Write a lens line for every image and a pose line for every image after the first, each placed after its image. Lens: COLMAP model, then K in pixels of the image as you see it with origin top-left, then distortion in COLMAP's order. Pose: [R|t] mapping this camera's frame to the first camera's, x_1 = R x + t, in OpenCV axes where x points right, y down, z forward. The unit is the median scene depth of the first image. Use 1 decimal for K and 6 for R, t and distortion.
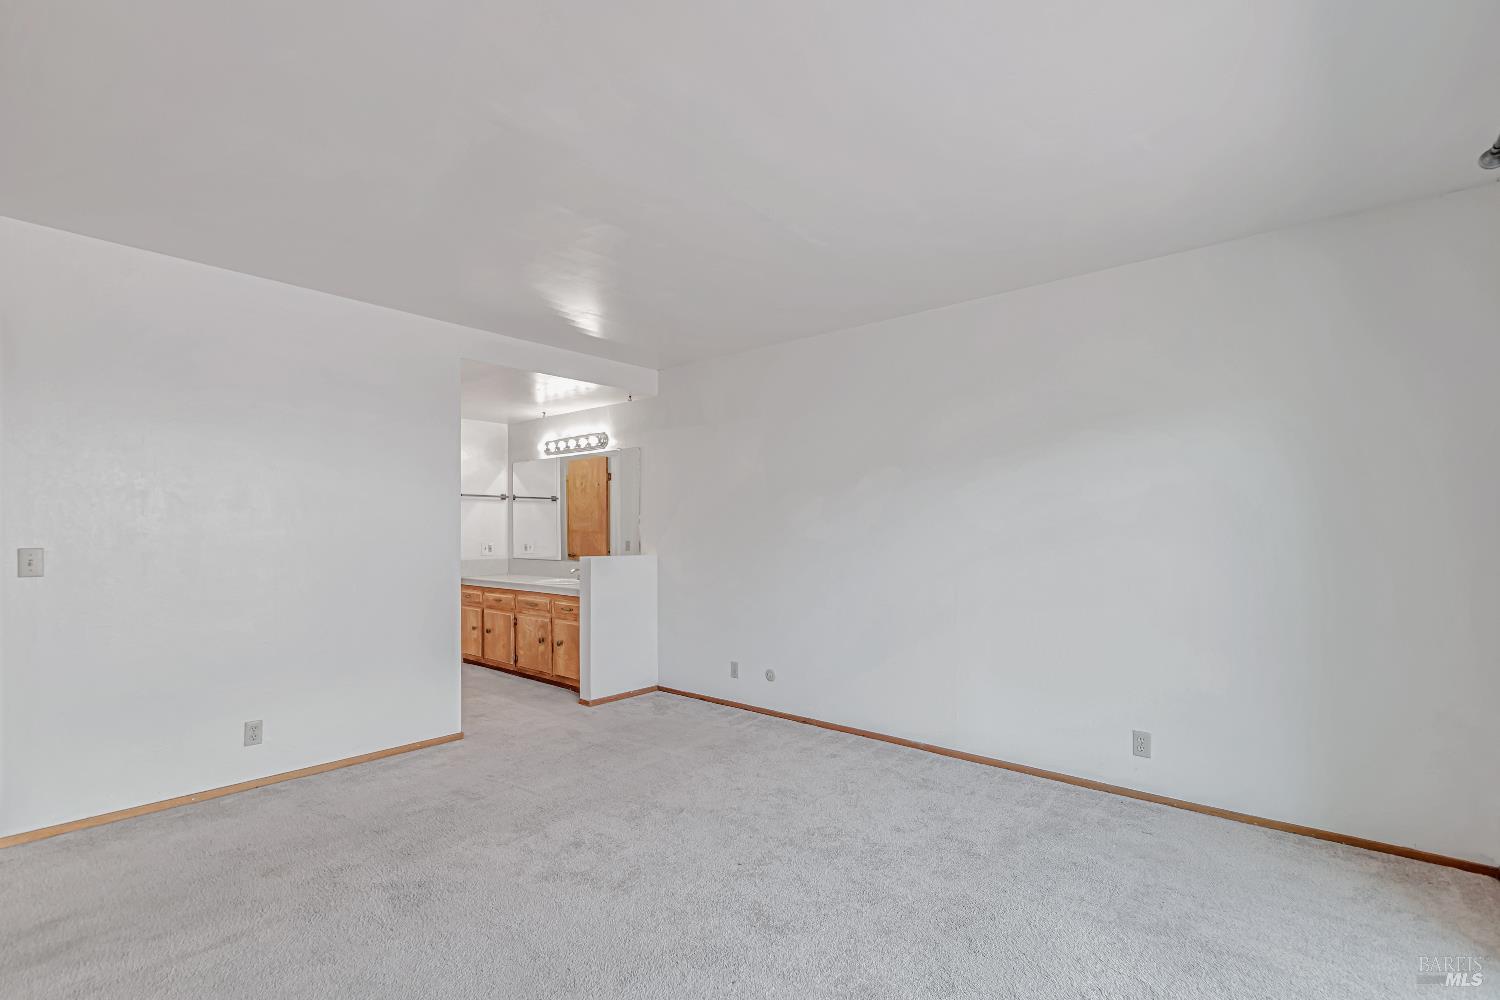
lens RADIAL K [[670.8, 0, 749.1], [0, 670.8, 505.5], [0, 0, 1]] dist [-0.000605, -0.000830]
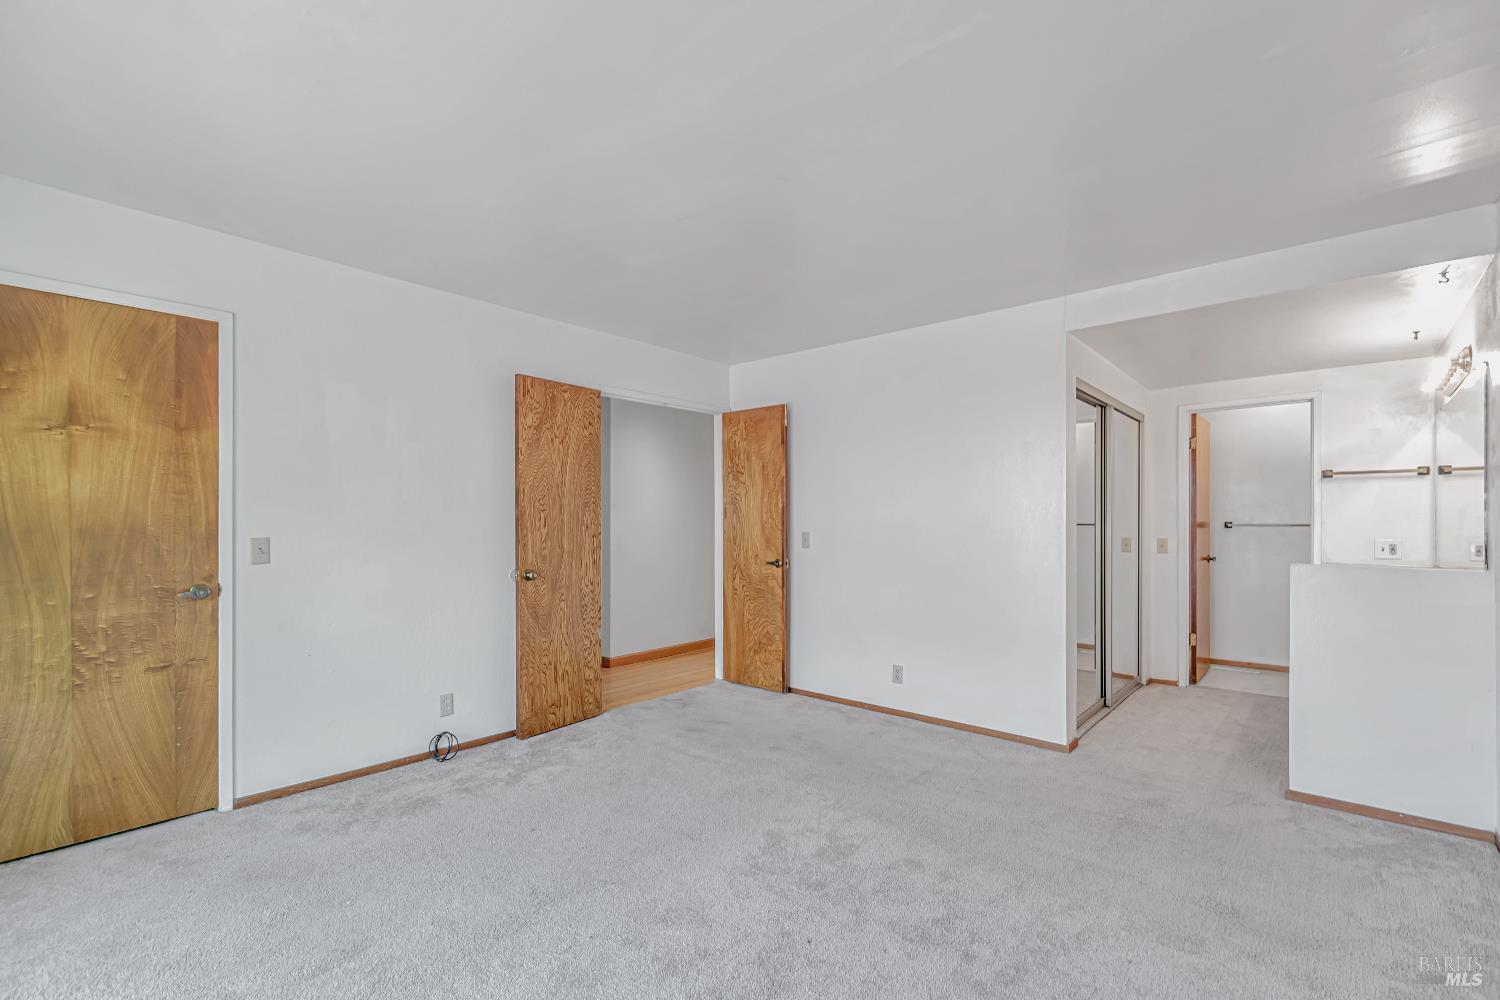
lens RADIAL K [[670.8, 0, 749.1], [0, 670.8, 505.5], [0, 0, 1]] dist [-0.000605, -0.000830]
pose [[-0.028507, -0.026397, -0.999245, 0.321648], [0.037222, 0.998930, -0.027451, 0.015498], [0.998900, -0.037977, -0.027494, 0.395913]]
